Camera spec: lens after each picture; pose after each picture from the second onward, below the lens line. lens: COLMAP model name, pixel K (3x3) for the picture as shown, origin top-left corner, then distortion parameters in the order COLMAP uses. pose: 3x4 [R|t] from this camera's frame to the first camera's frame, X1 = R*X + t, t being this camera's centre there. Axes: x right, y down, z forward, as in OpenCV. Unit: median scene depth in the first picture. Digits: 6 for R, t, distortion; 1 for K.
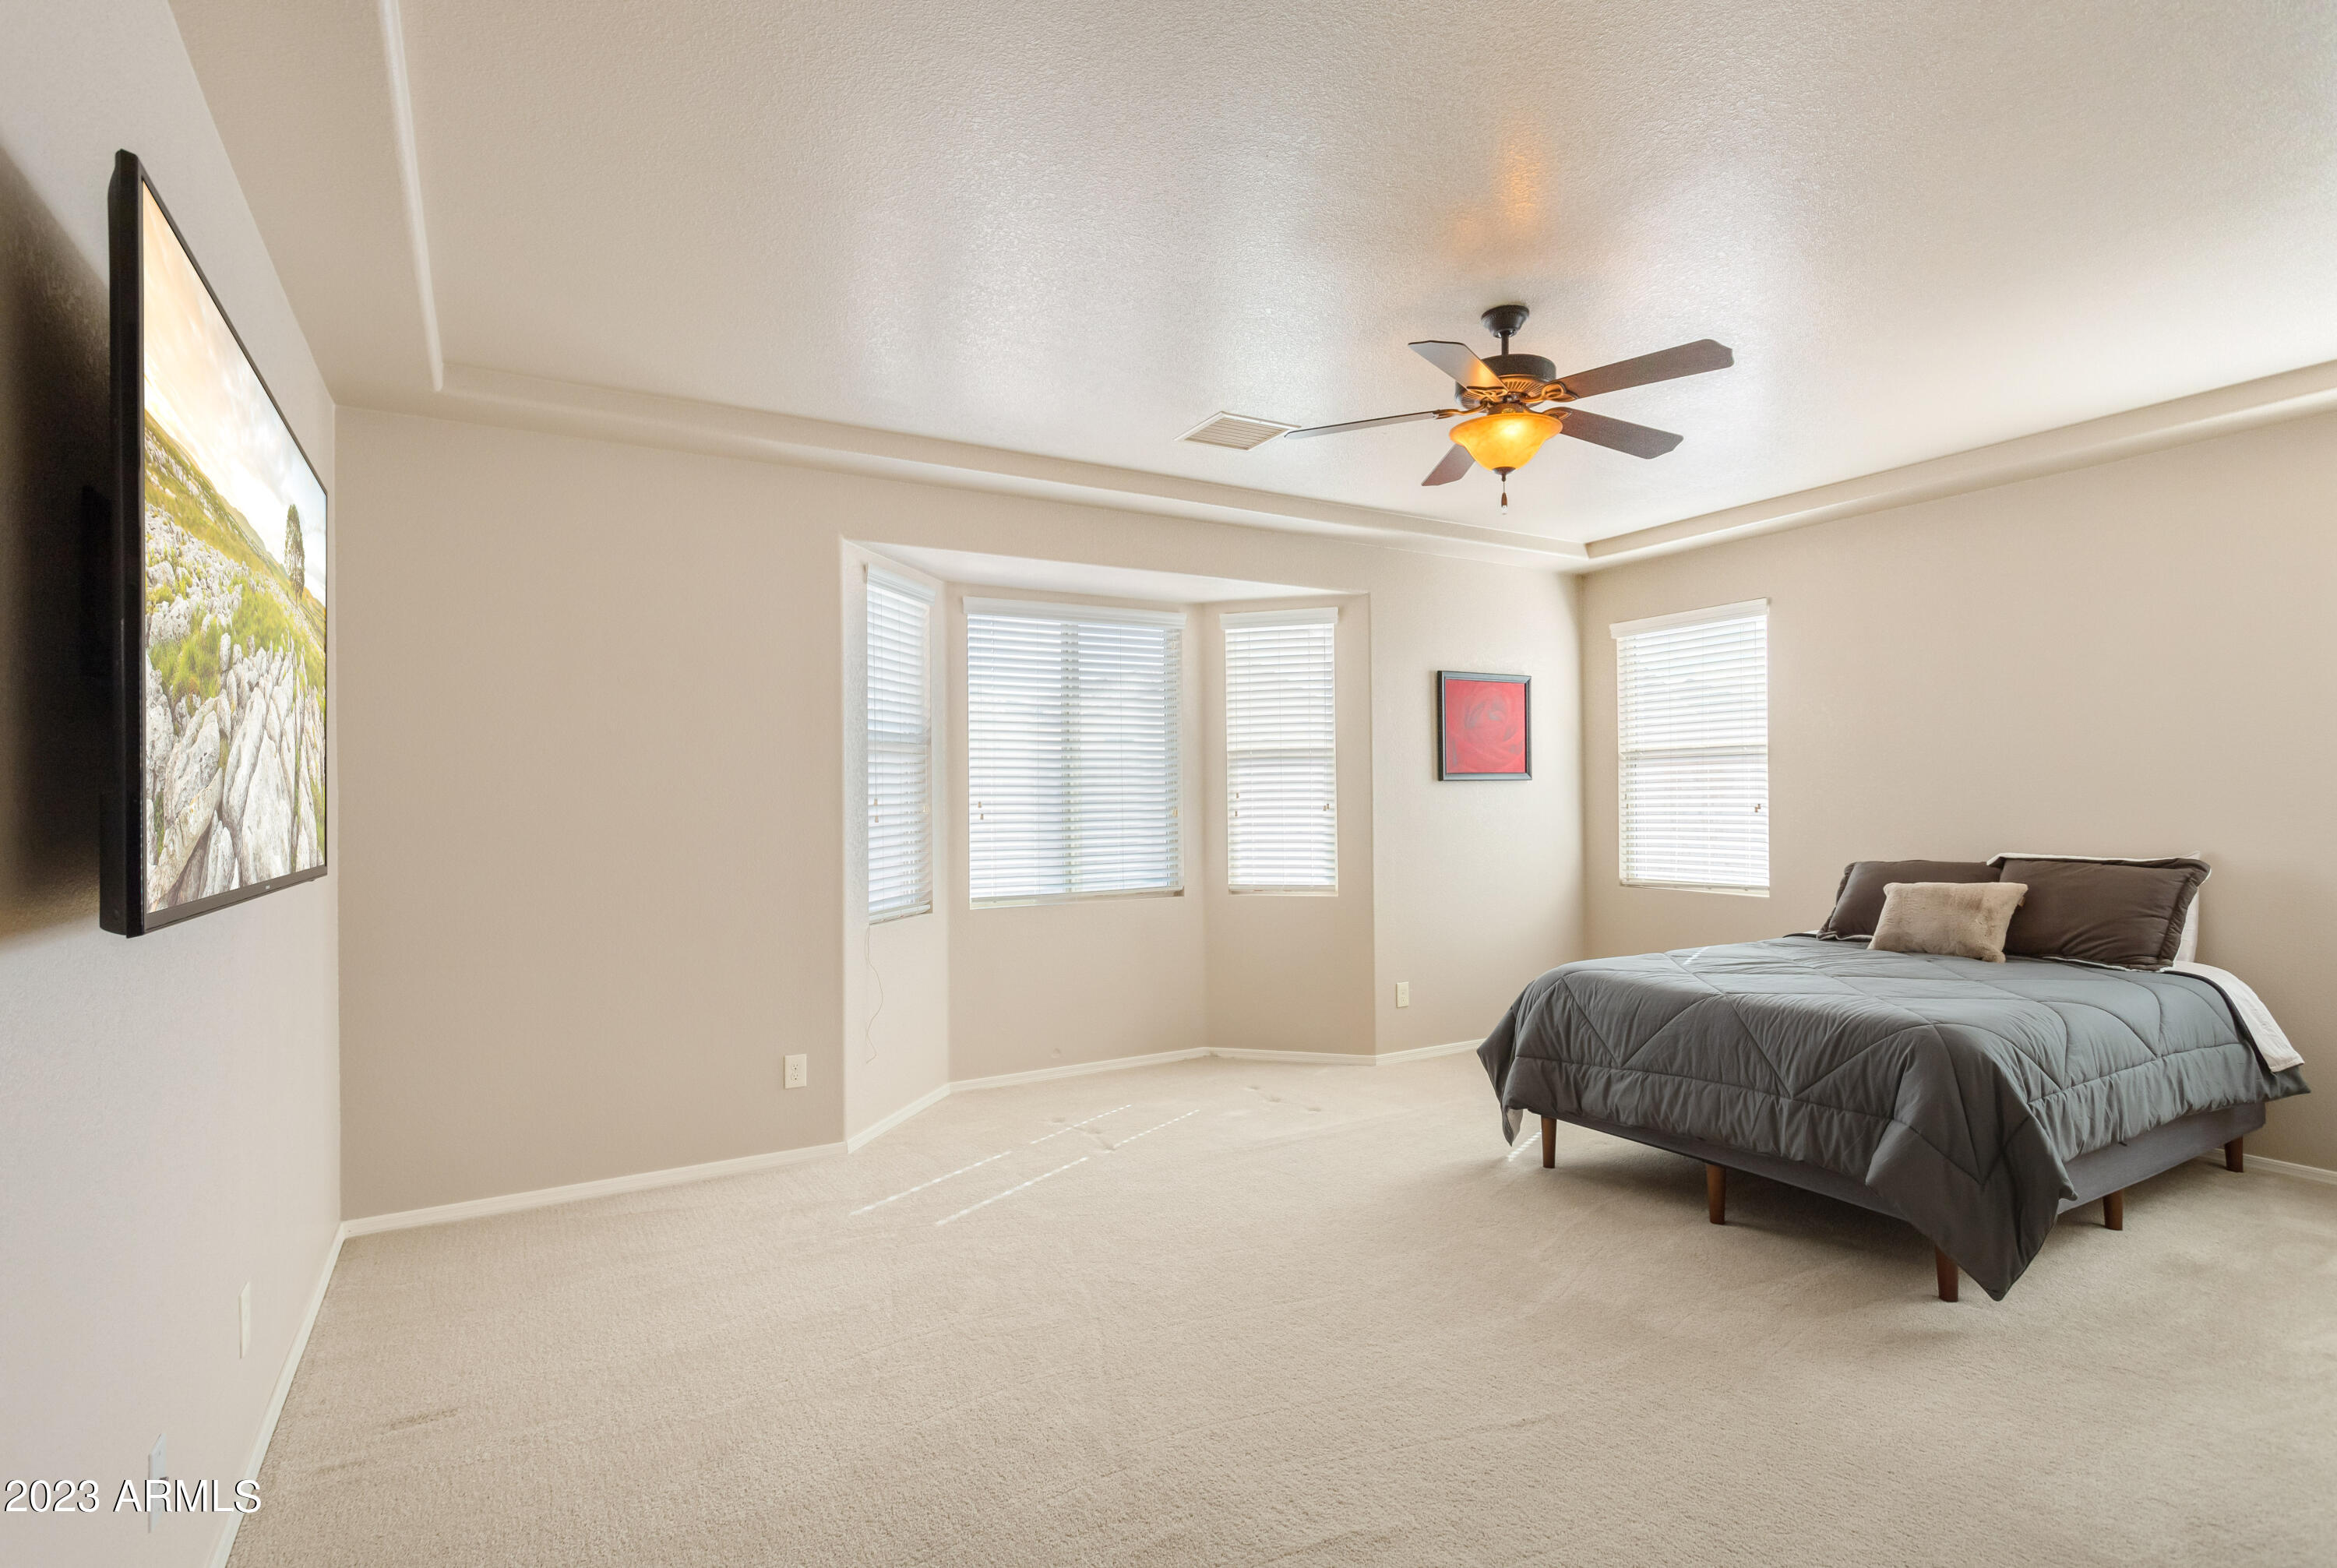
lens RADIAL K [[1144.1, 0, 1166.0], [0, 1144.1, 793.1], [0, 0, 1]] dist [0.002127, 0.002288]
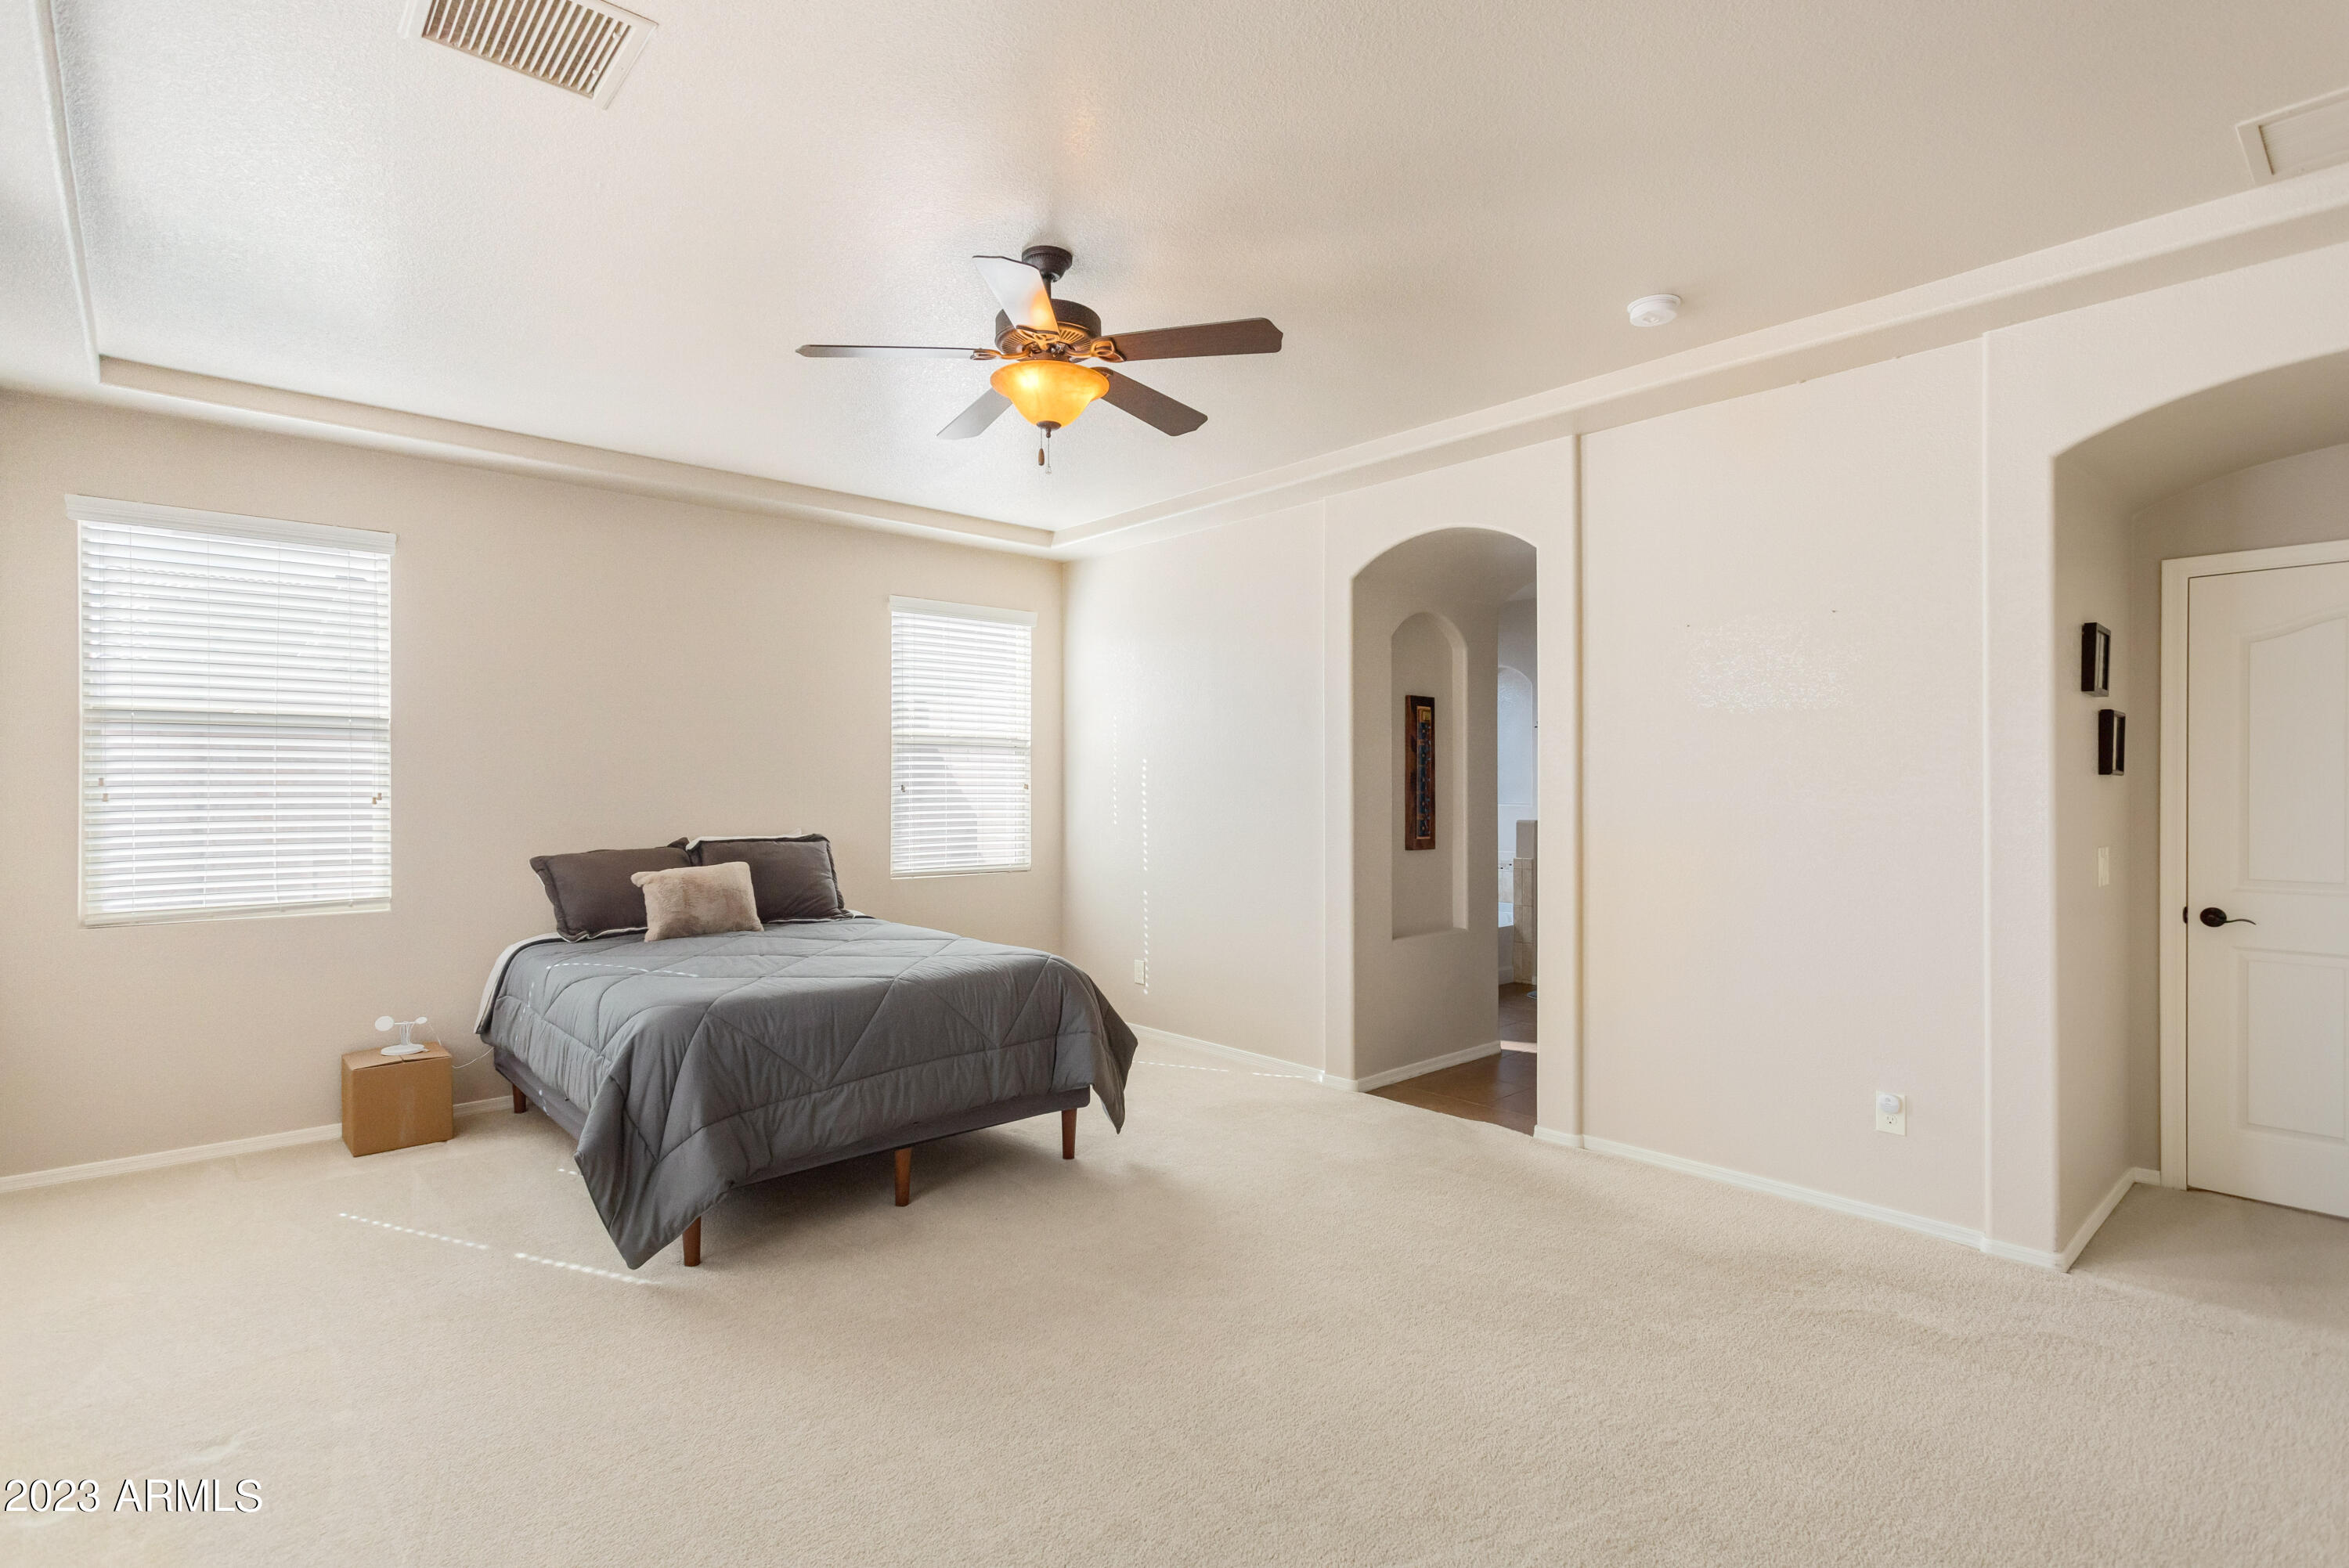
lens RADIAL K [[1149.9, 0, 1172.1], [0, 1149.9, 788.5], [0, 0, 1]] dist [0.002127, 0.002288]
pose [[-0.210439, 0.006142, 0.977588, -0.446963], [-0.006350, 0.999951, -0.007650, 0.010649], [-0.977586, -0.007817, -0.210390, 0.778214]]
